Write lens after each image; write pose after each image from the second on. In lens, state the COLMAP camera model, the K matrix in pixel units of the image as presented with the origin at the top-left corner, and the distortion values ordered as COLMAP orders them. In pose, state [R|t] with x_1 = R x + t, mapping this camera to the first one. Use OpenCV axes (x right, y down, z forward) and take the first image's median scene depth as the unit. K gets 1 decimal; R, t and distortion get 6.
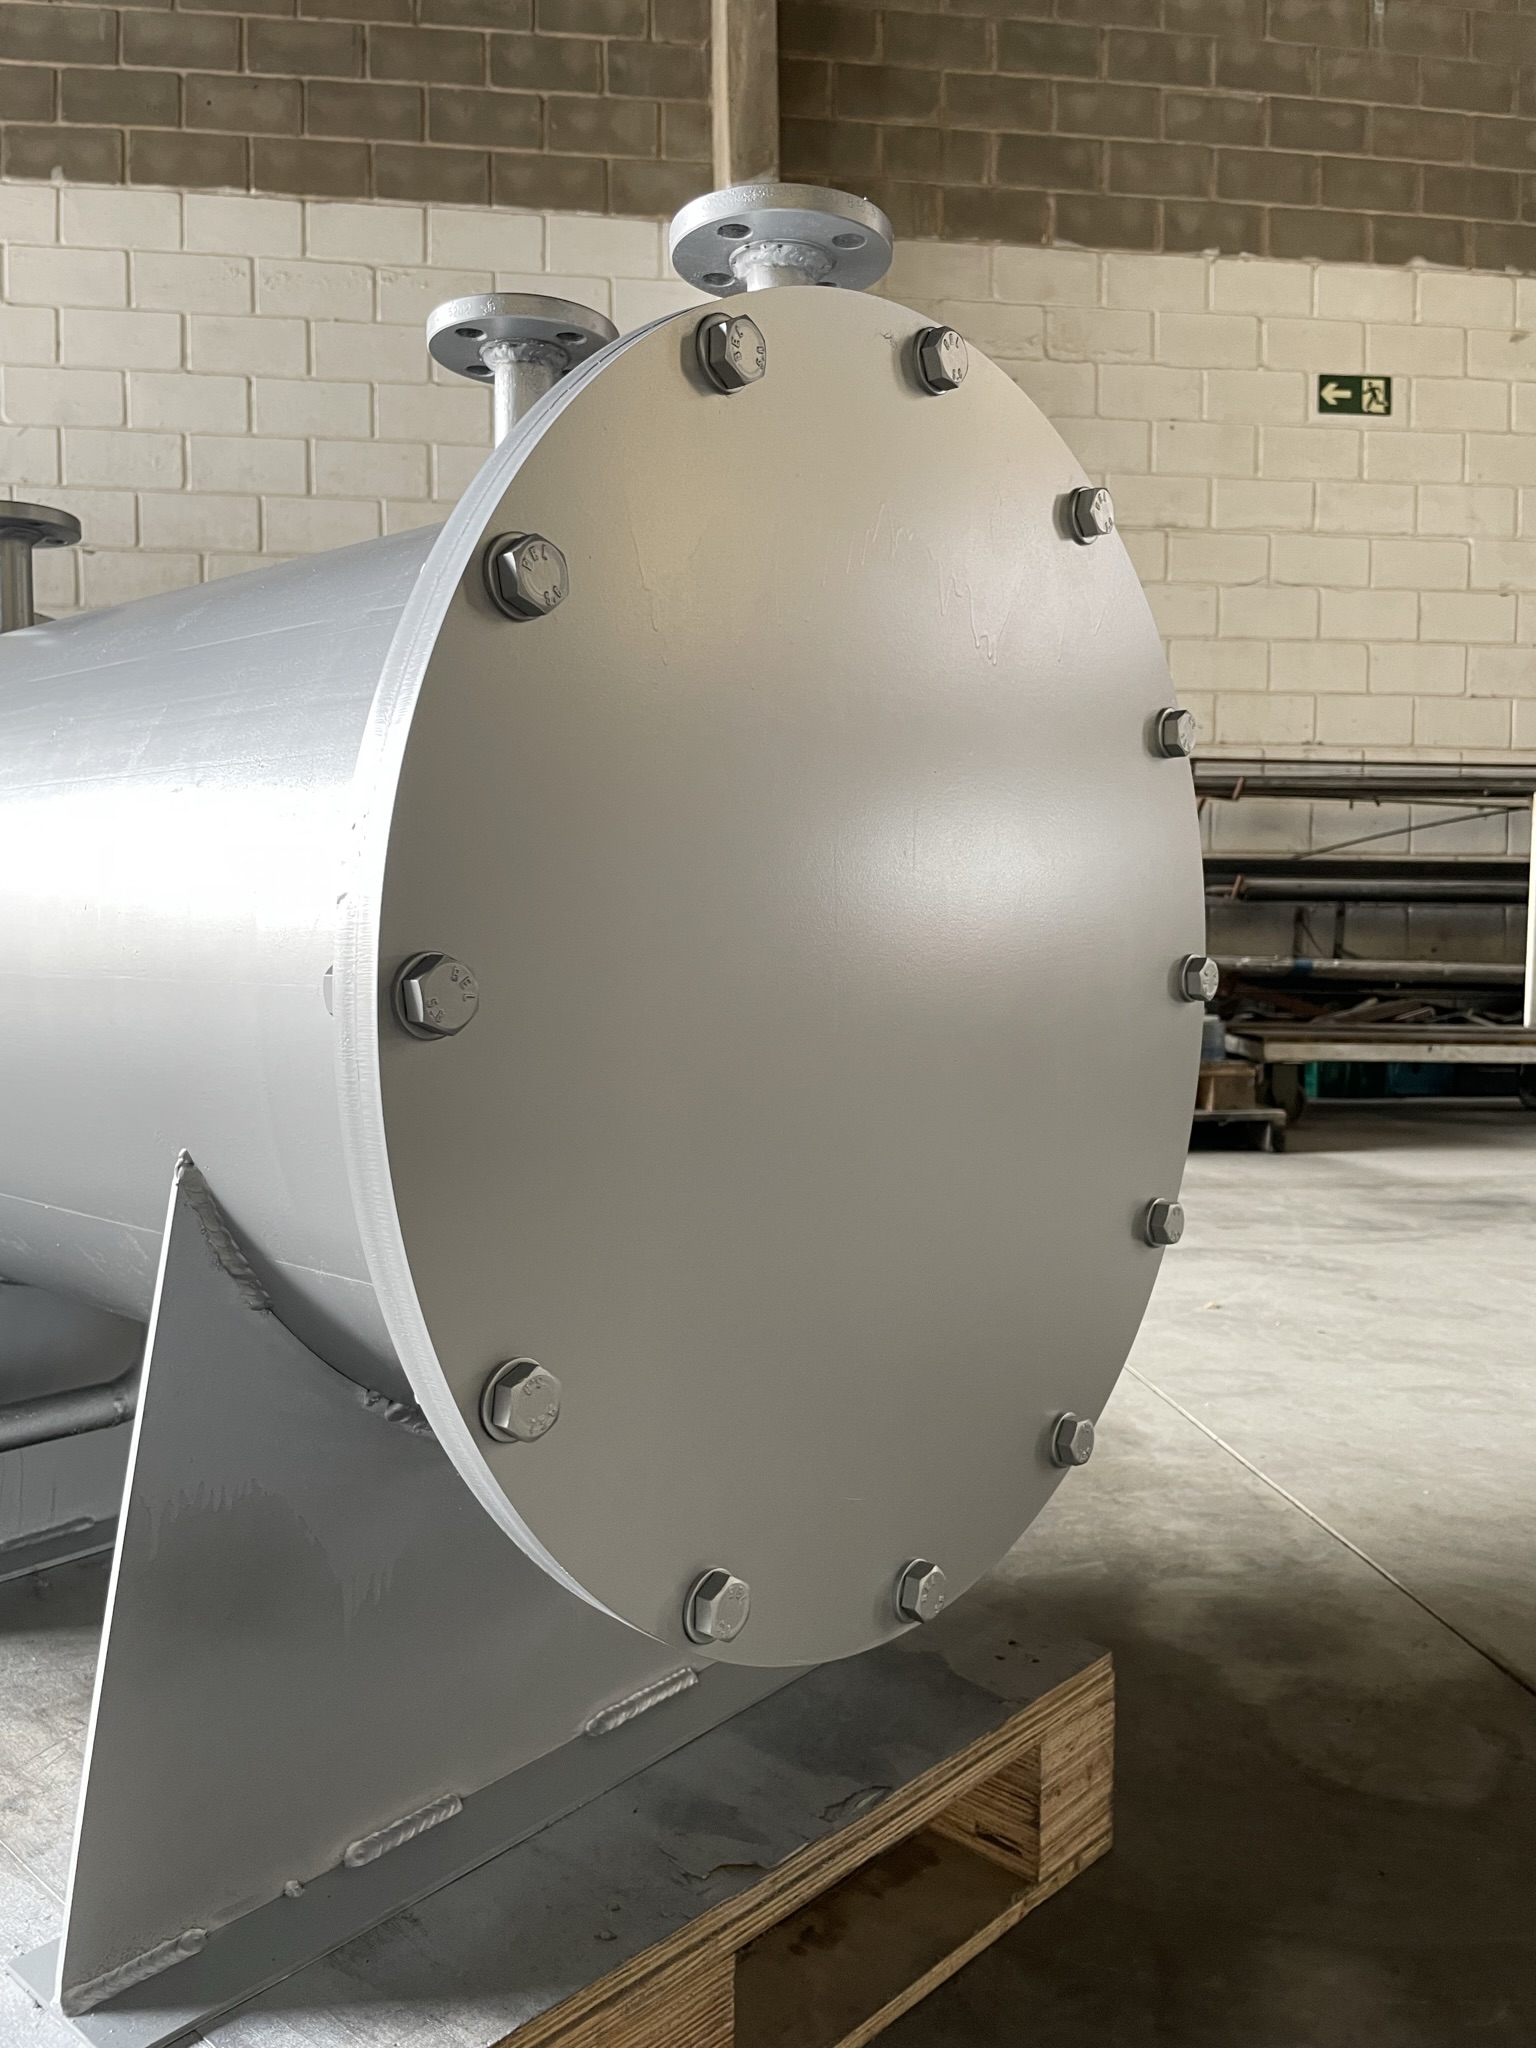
lens RADIAL K [[1562.1, 0, 775.7], [0, 1562.1, 1004.6], [0, 0, 1]] dist [0.076858, -0.107780]
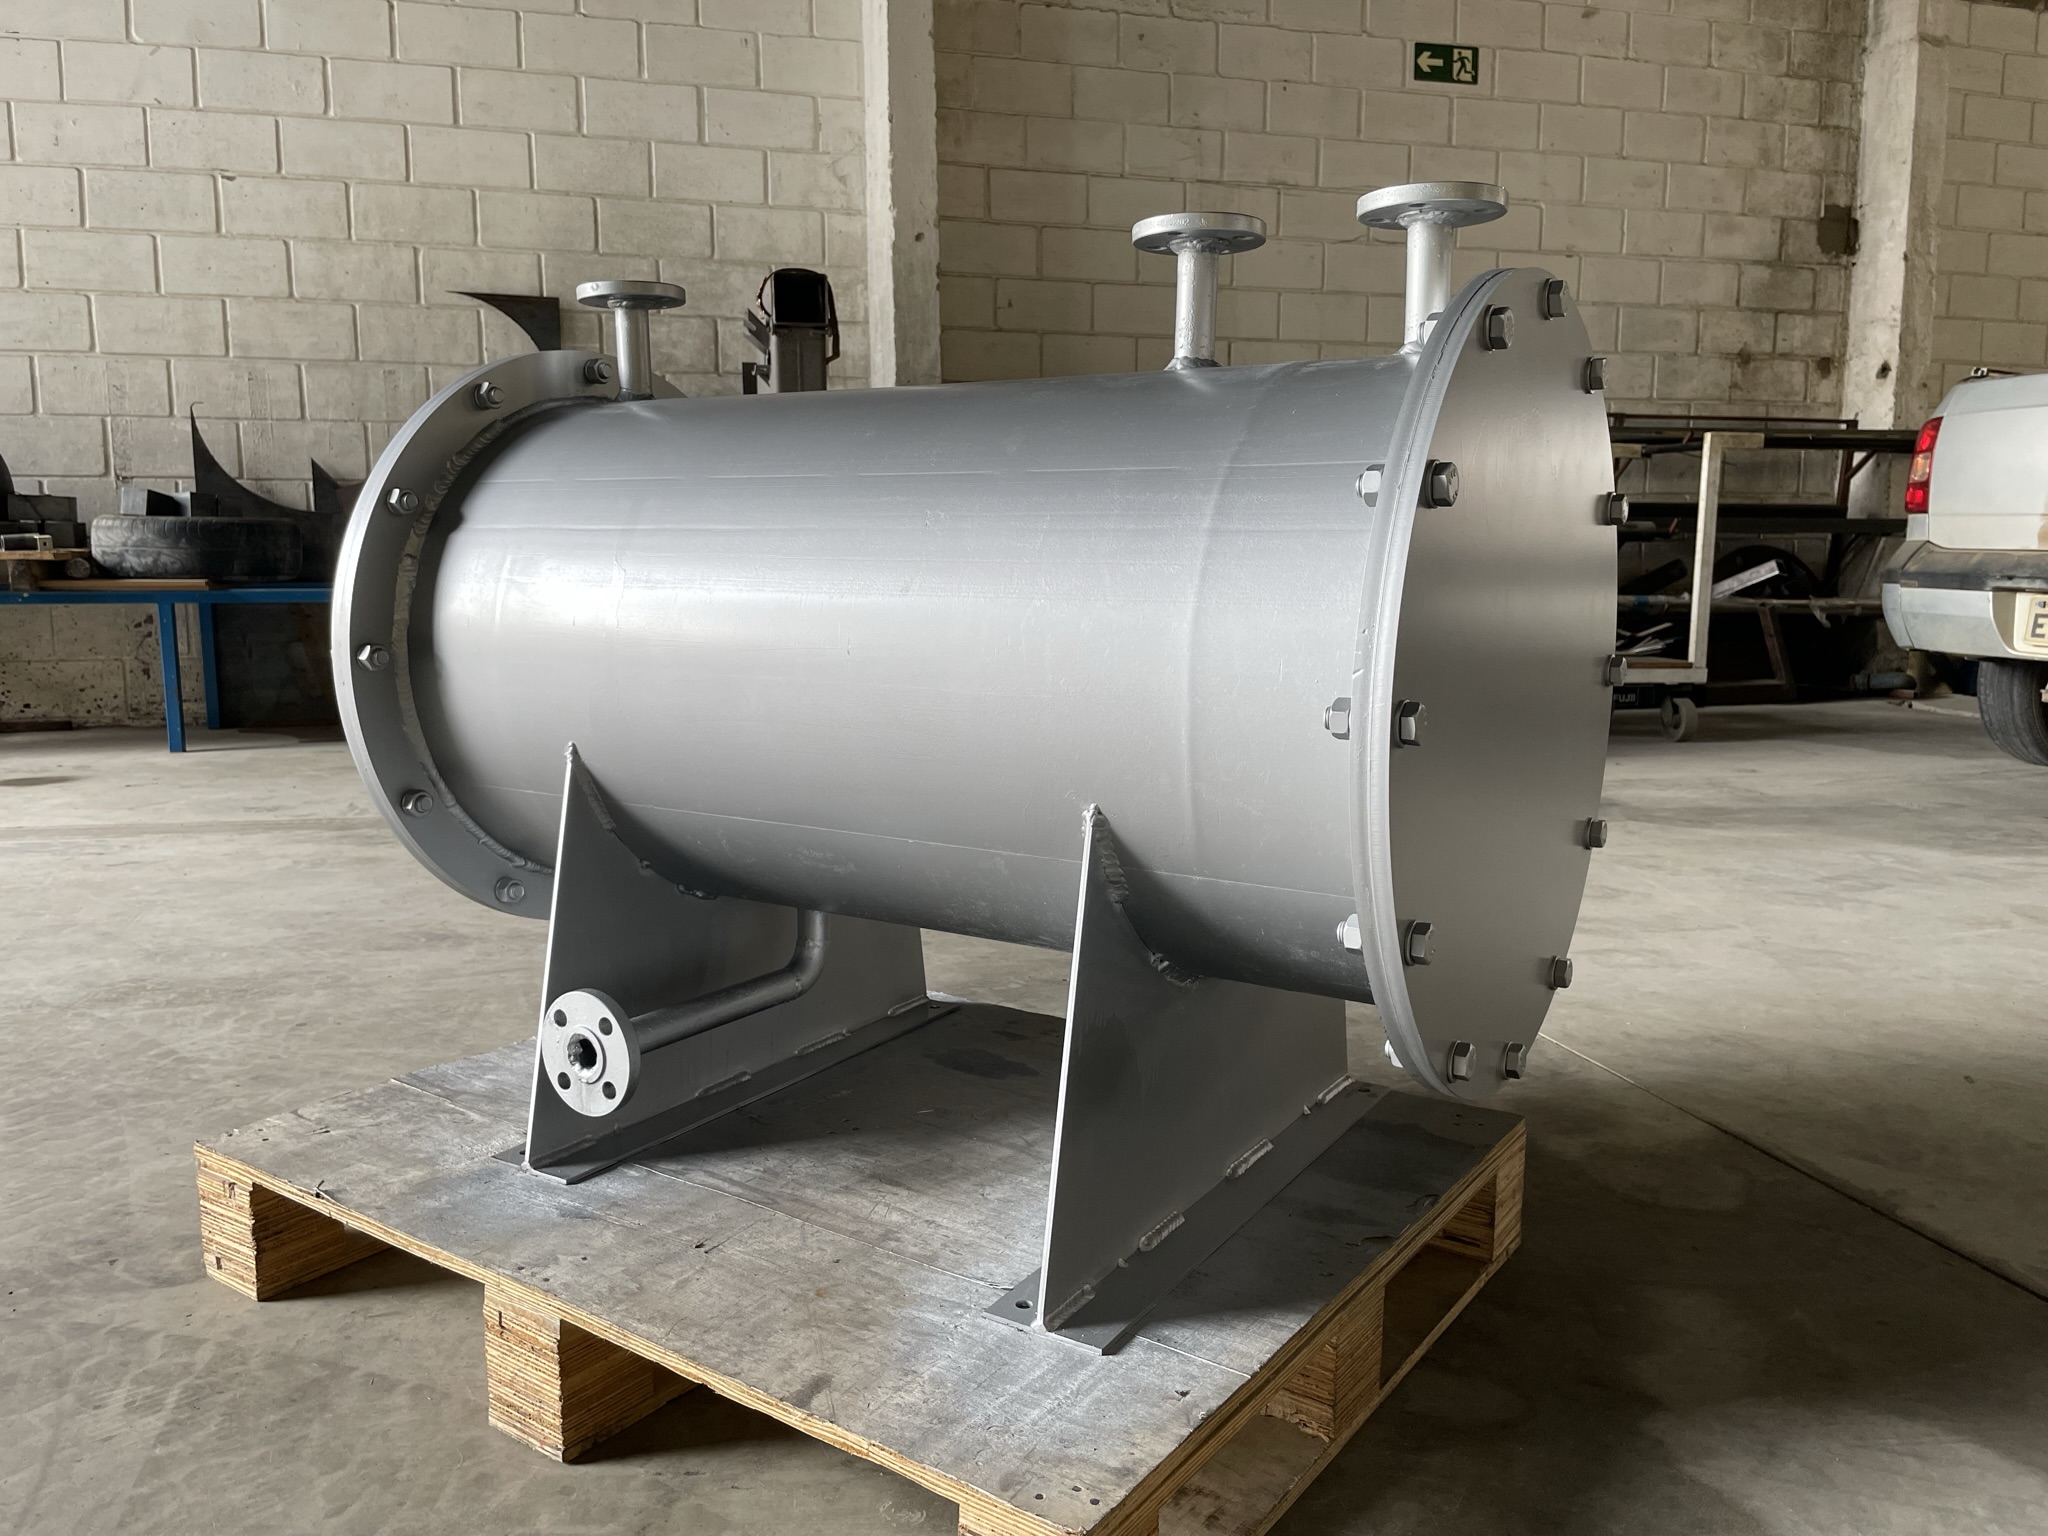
lens RADIAL K [[1556.1, 0, 1024.7], [0, 1556.1, 759.6], [0, 0, 1]] dist [0.087356, -0.119118]
pose [[0.989609, -0.018871, 0.142539, -0.090355], [0.005700, 0.995719, 0.092251, -0.013527], [-0.143669, -0.090480, 0.985481, -0.072692]]
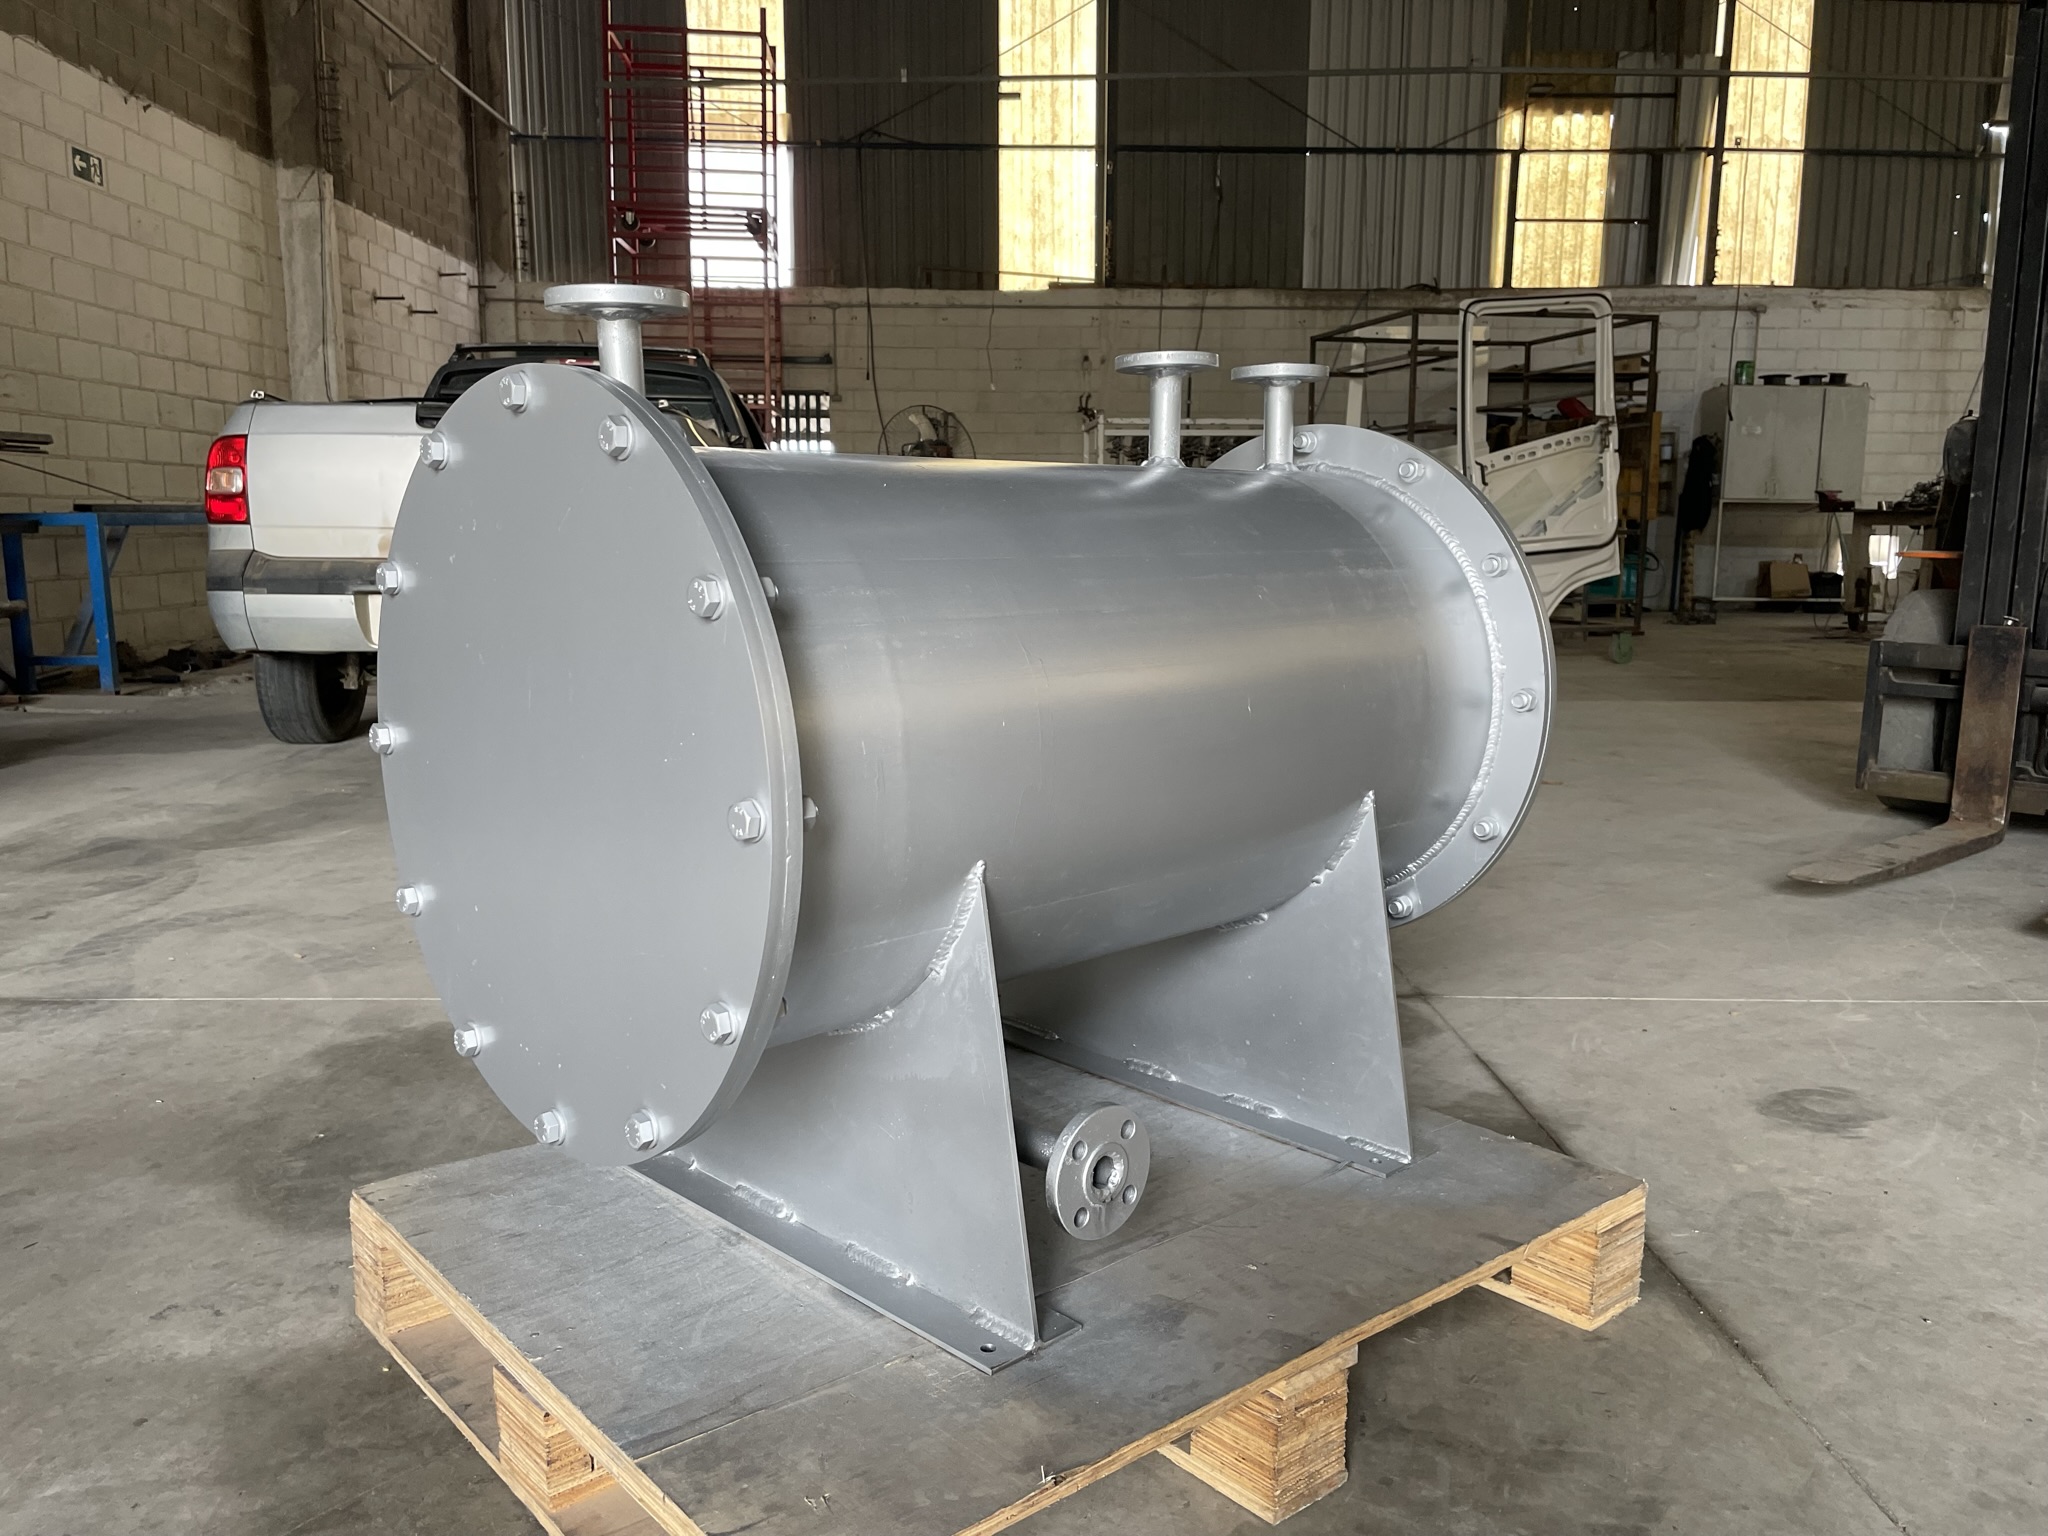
lens RADIAL K [[1551.5, 0, 1011.0], [0, 1551.5, 764.9], [0, 0, 1]] dist [0.086208, -0.117126]
pose [[0.106007, -0.152374, 0.982621, -0.343316], [0.047756, 0.987829, 0.148030, -0.039308], [-0.993218, 0.031234, 0.111994, 0.160367]]
